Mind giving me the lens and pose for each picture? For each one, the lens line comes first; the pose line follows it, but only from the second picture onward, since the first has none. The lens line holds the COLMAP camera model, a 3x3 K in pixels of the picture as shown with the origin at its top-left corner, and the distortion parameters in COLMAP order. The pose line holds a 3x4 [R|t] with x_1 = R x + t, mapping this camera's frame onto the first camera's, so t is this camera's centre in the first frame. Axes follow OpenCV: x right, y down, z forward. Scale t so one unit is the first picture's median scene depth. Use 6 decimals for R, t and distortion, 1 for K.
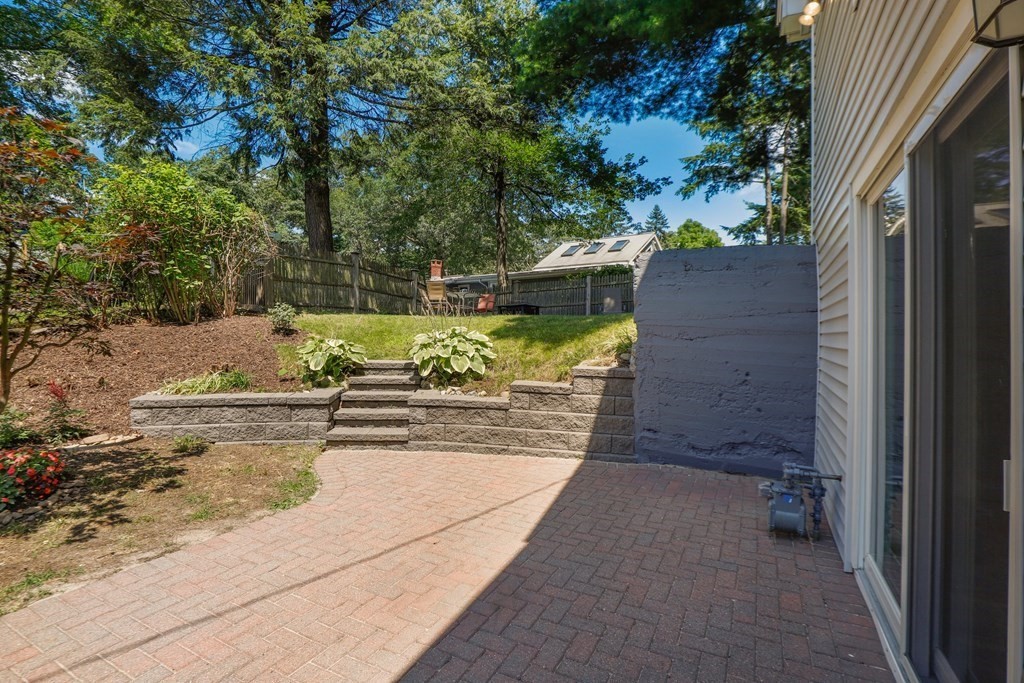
lens RADIAL K [[509.0, 0, 517.2], [0, 509.0, 337.9], [0, 0, 1]] dist [-0.030957, 0.001988]
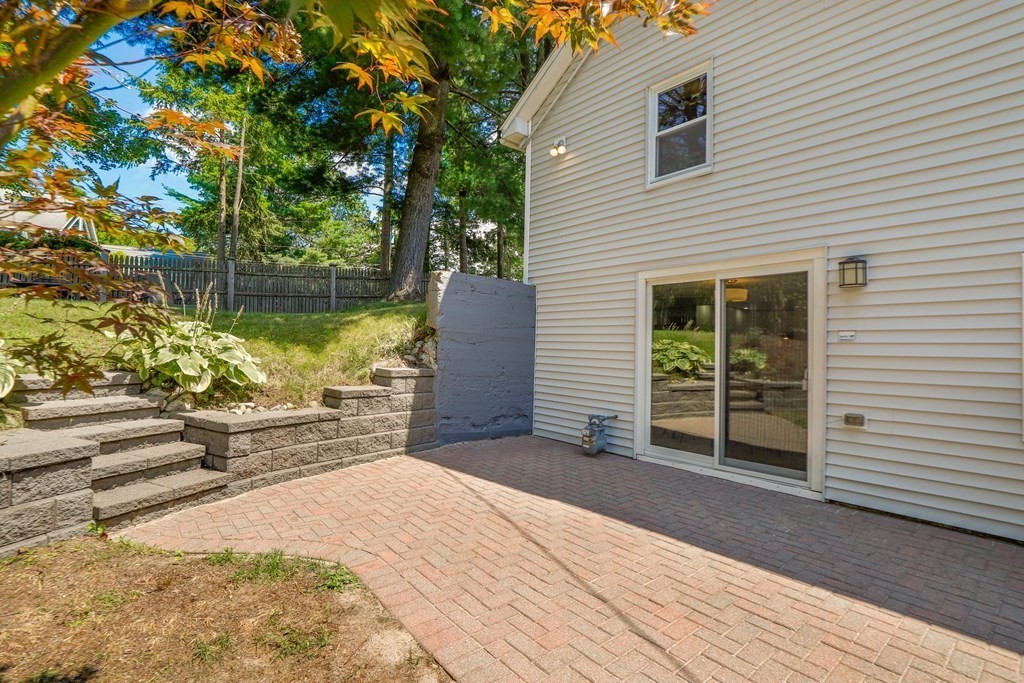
lens RADIAL K [[515.4, 0, 517.3], [0, 515.4, 335.9], [0, 0, 1]] dist [-0.029730, 0.000506]
pose [[0.323209, 0.018307, 0.946150, -0.921068], [-0.019068, 0.999736, -0.012831, -0.002146], [-0.946135, -0.013894, 0.323473, 0.474359]]
